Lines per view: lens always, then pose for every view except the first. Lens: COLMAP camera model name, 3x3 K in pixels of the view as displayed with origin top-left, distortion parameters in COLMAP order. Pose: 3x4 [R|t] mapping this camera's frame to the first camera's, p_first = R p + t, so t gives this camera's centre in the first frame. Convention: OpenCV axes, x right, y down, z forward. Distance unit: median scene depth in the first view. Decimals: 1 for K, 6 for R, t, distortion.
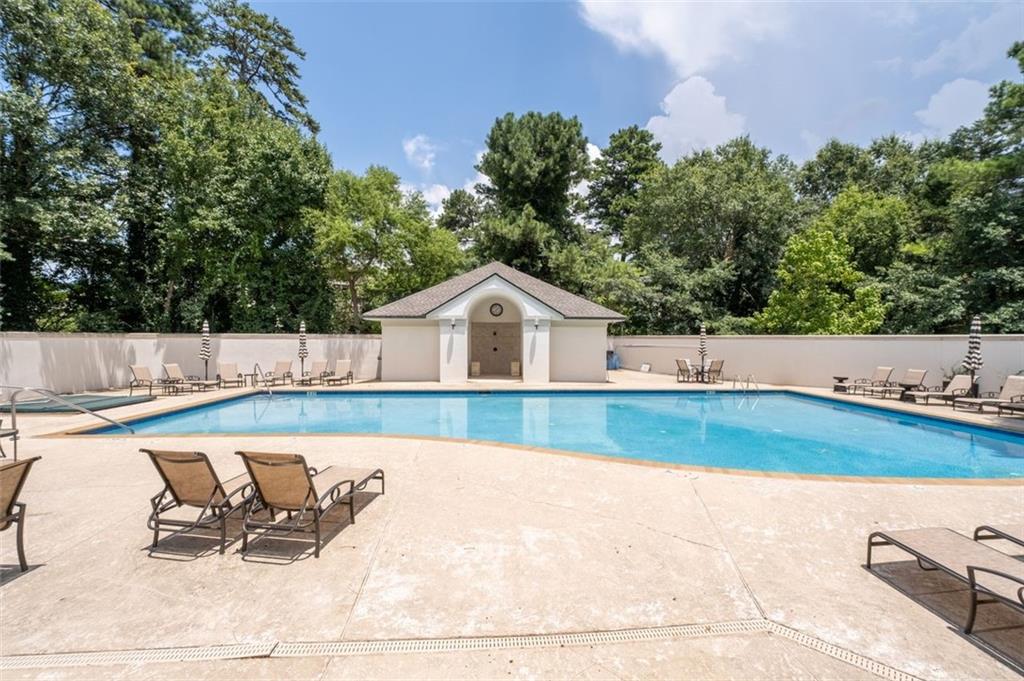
lens RADIAL K [[434.9, 0, 513.2], [0, 434.9, 339.7], [0, 0, 1]] dist [-0.000544, -0.000010]
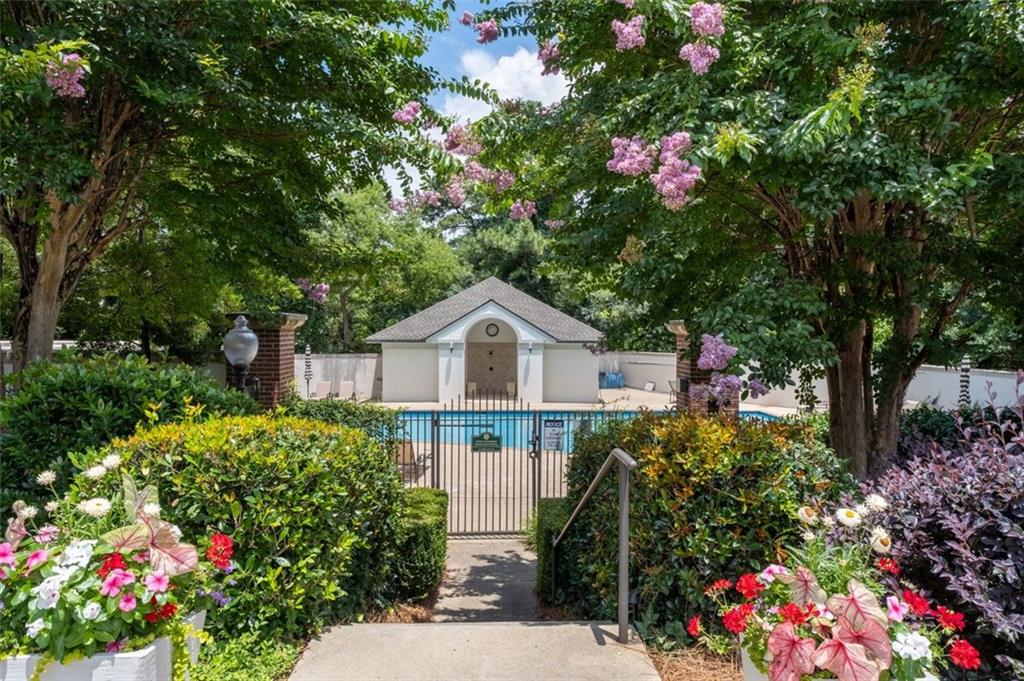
lens RADIAL K [[666.6, 0, 512.4], [0, 666.6, 338.7], [0, 0, 1]] dist [-0.049080, 0.007567]
pose [[0.999943, -0.002356, -0.010433, 0.024405], [0.002440, 0.999965, 0.008053, -0.063599], [0.010414, -0.008078, 0.999913, -0.555681]]
